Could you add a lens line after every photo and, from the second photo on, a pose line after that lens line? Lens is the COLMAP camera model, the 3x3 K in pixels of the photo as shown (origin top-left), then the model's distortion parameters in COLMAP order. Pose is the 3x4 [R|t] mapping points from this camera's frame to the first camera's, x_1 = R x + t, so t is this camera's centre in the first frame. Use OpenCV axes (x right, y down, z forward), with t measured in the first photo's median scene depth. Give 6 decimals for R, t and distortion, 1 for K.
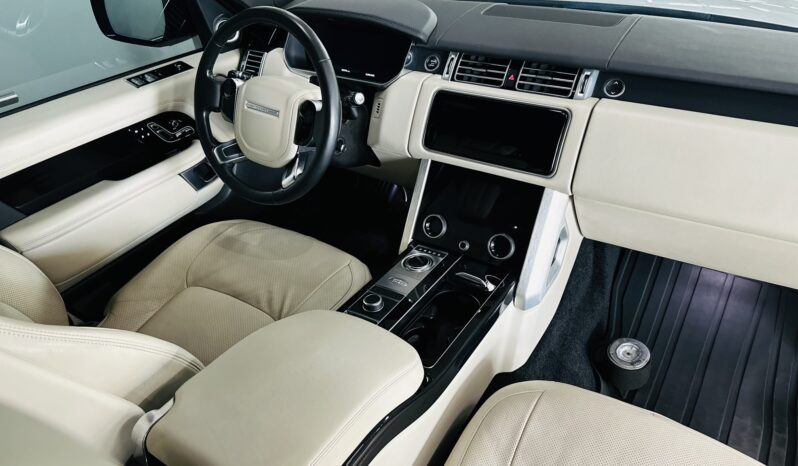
lens RADIAL K [[558.9, 0, 379.9], [0, 558.9, 234.7], [0, 0, 1]] dist [0.127998, -0.211520]
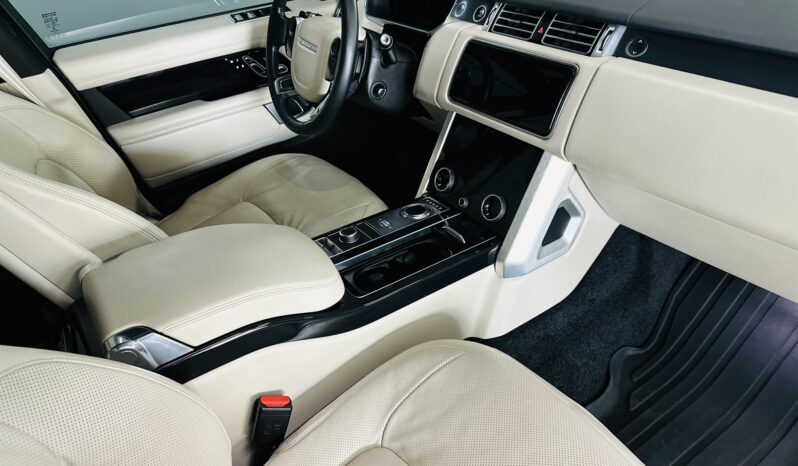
lens RADIAL K [[558.9, 0, 379.9], [0, 558.9, 234.7], [0, 0, 1]] dist [0.127998, -0.211520]
pose [[0.920573, 0.195286, -0.338243, 0.354707], [-0.185419, 0.980728, 0.061586, 0.041547], [0.343751, 0.006023, 0.939042, 0.031663]]
